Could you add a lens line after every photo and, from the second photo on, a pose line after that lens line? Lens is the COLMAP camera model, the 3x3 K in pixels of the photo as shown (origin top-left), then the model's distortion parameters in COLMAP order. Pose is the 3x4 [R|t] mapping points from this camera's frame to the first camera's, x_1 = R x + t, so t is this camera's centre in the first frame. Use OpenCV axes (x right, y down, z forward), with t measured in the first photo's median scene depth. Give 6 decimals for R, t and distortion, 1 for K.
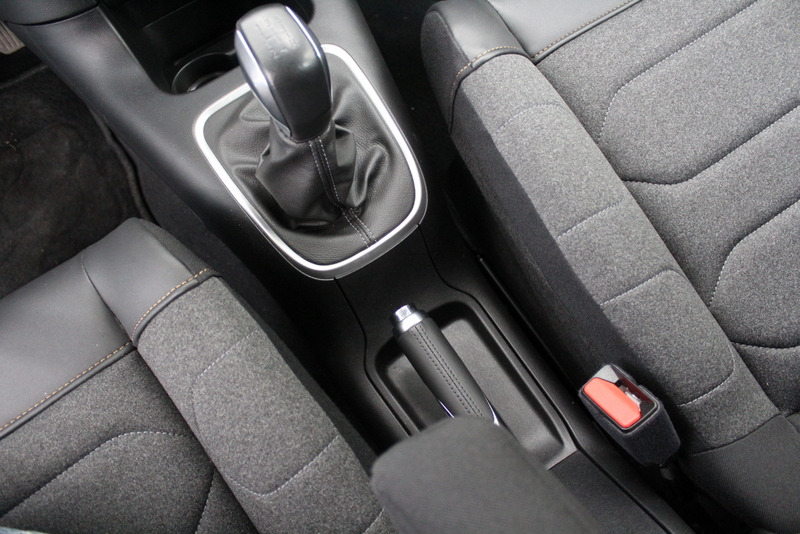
lens RADIAL K [[653.2, 0, 400.0], [0, 653.2, 267.0], [0, 0, 1]] dist [-0.160648, 0.131633]
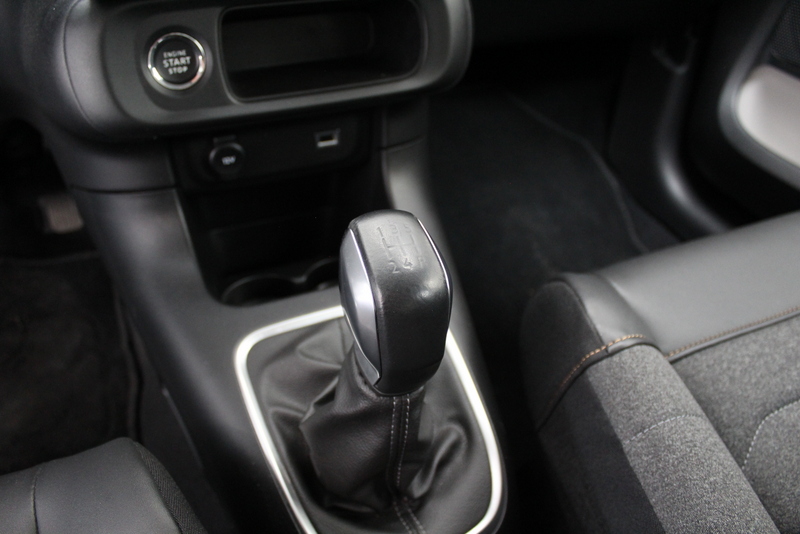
lens RADIAL K [[653.2, 0, 400.0], [0, 653.2, 267.0], [0, 0, 1]] dist [-0.160648, 0.131633]
pose [[0.975170, 0.215970, -0.048999, -0.112319], [-0.216218, 0.880648, -0.421555, -0.012218], [-0.047893, 0.421682, 0.905478, 0.230854]]
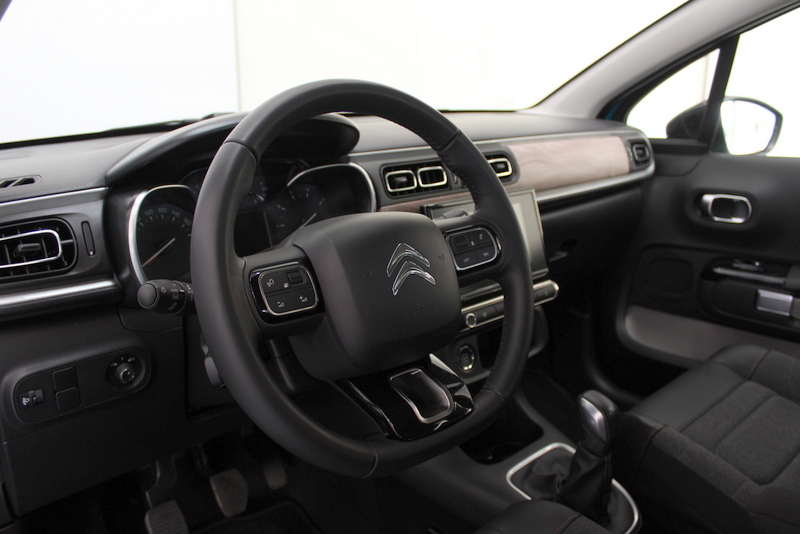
lens RADIAL K [[653.2, 0, 400.0], [0, 653.2, 267.0], [0, 0, 1]] dist [-0.160648, 0.131633]
pose [[0.990773, 0.023556, 0.133468, -0.923149], [0.086451, 0.648580, -0.756221, 0.762787], [-0.104378, 0.760782, 0.640559, -0.581857]]
